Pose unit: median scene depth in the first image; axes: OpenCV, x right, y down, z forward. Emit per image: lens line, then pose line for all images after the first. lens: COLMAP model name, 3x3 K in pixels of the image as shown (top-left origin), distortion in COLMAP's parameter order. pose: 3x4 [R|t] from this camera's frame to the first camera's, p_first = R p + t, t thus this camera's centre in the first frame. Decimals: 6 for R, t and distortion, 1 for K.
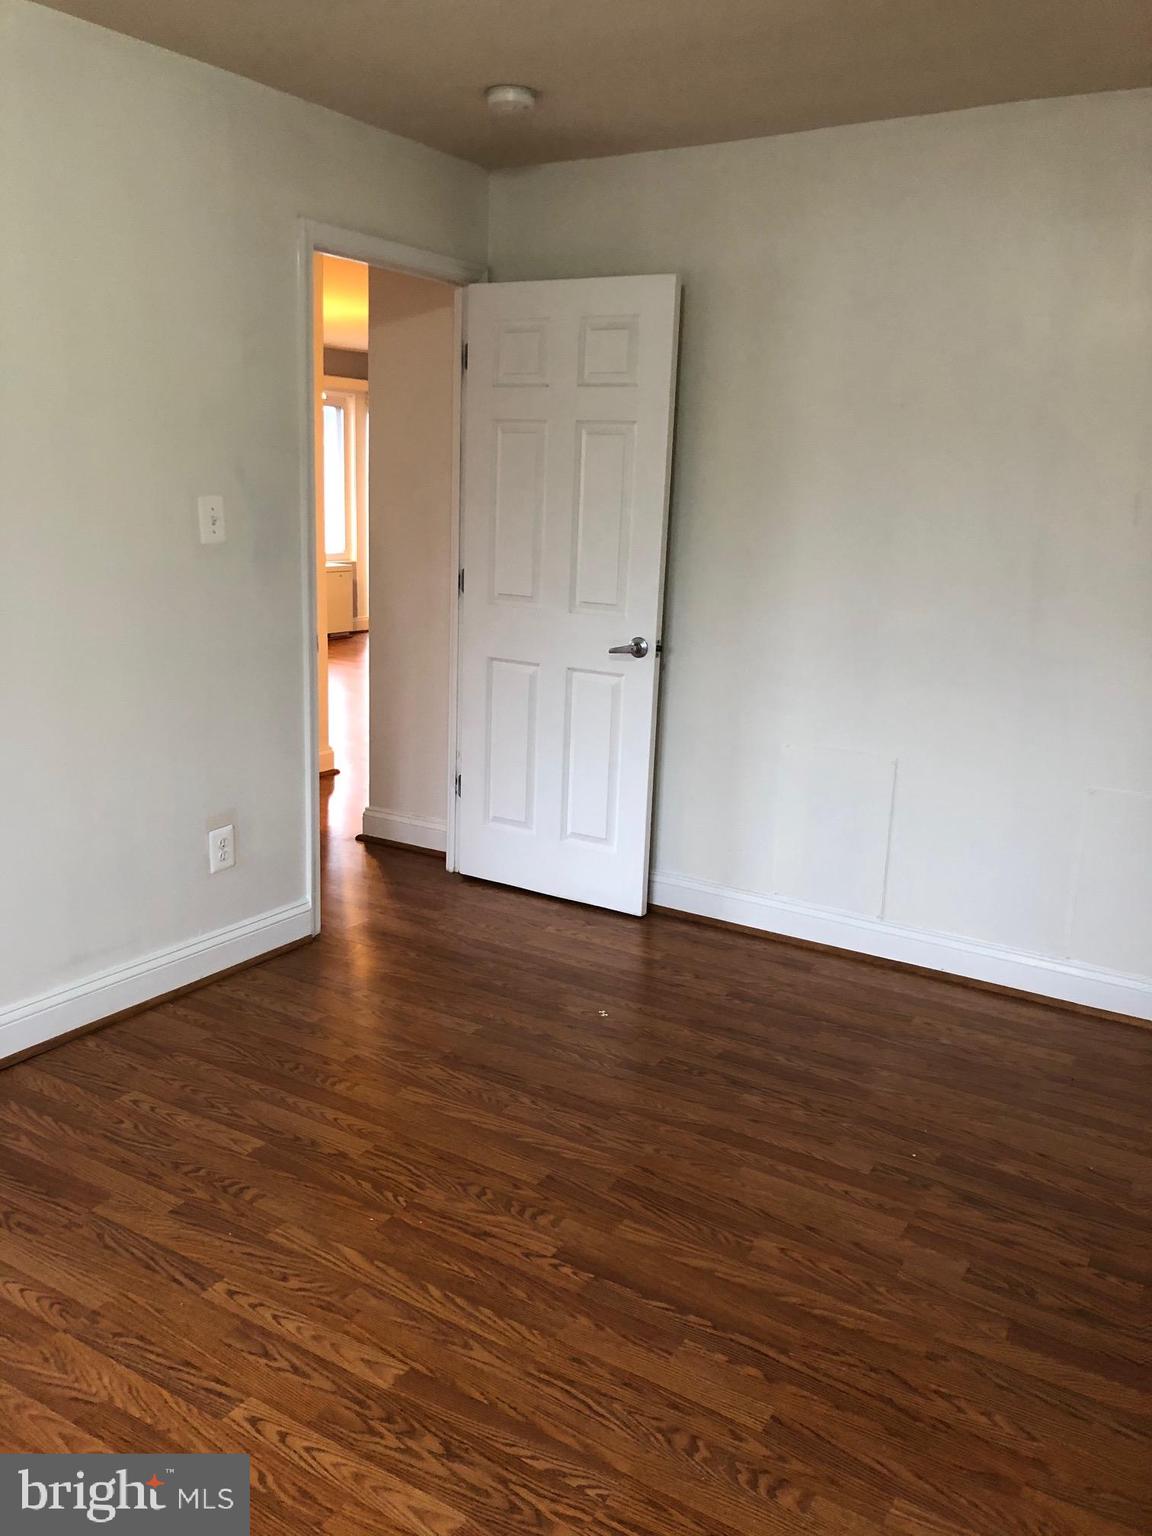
lens RADIAL K [[1252.5, 0, 576.0], [0, 1252.5, 768.0], [0, 0, 1]] dist [-0.006614, 0.005330]
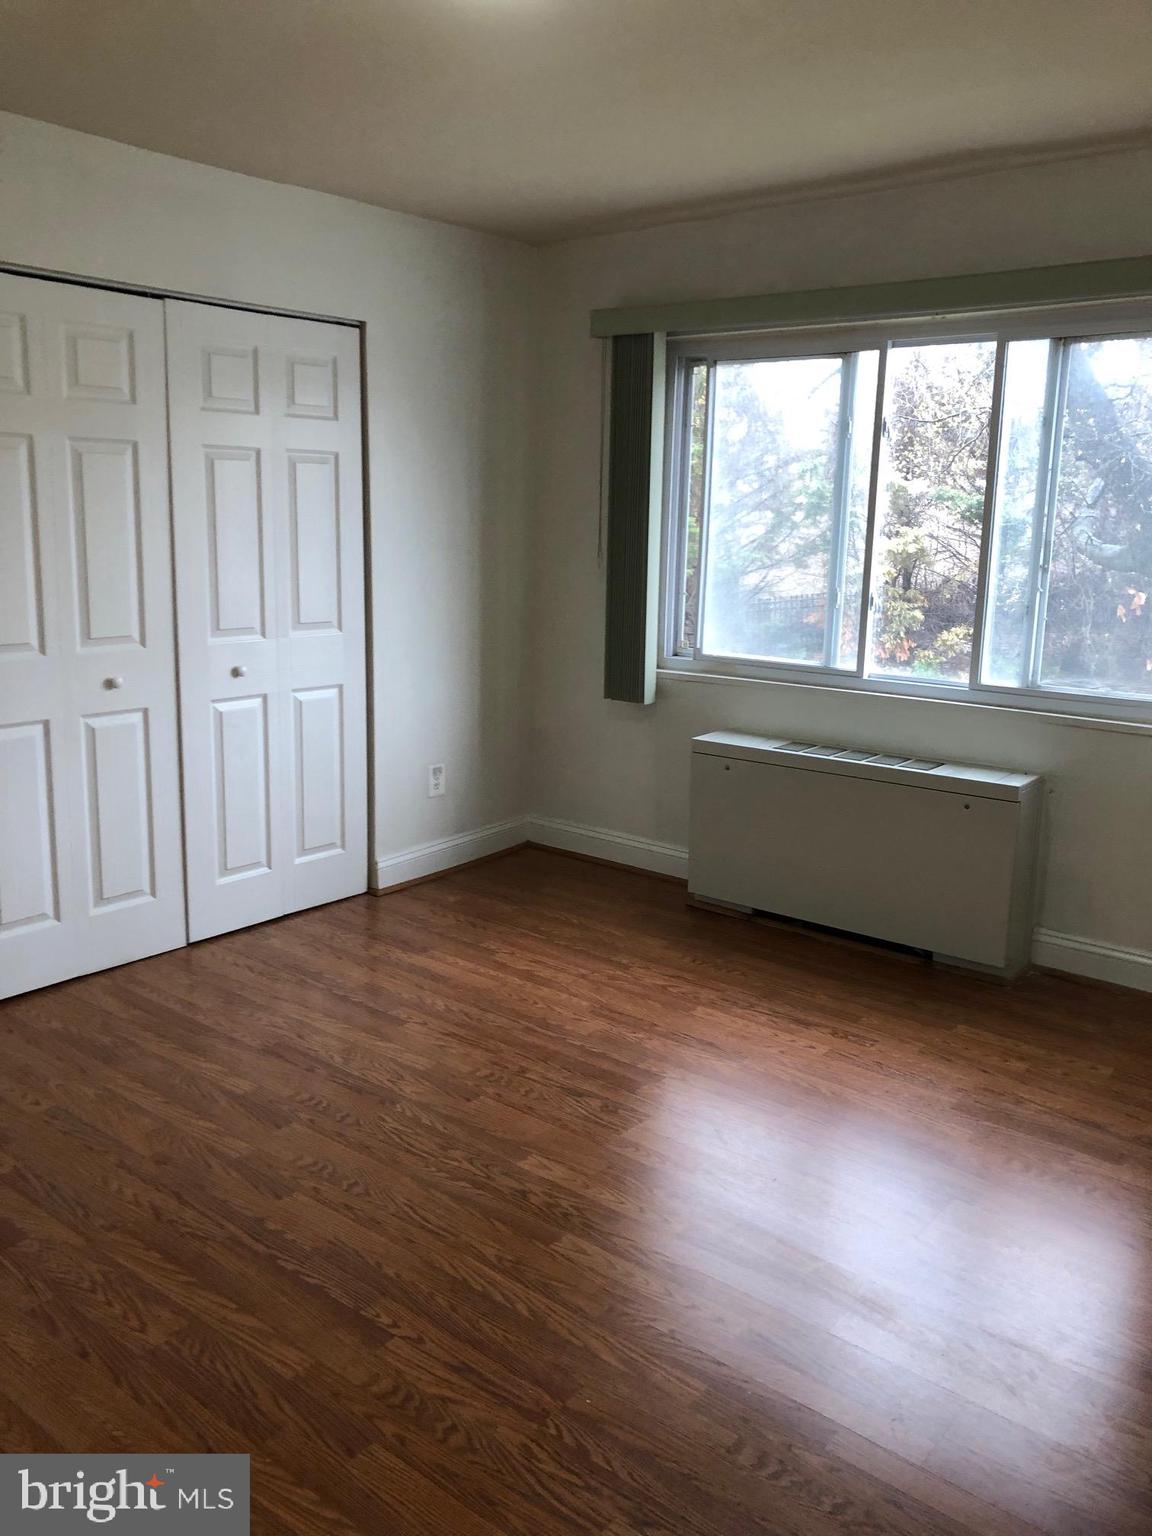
lens RADIAL K [[1252.5, 0, 576.0], [0, 1252.5, 768.0], [0, 0, 1]] dist [-0.006614, 0.005330]
pose [[-0.990165, -0.078555, 0.115770, -0.237973], [-0.022260, 0.905404, 0.423967, -0.408762], [-0.138123, 0.417221, -0.898248, 1.712551]]
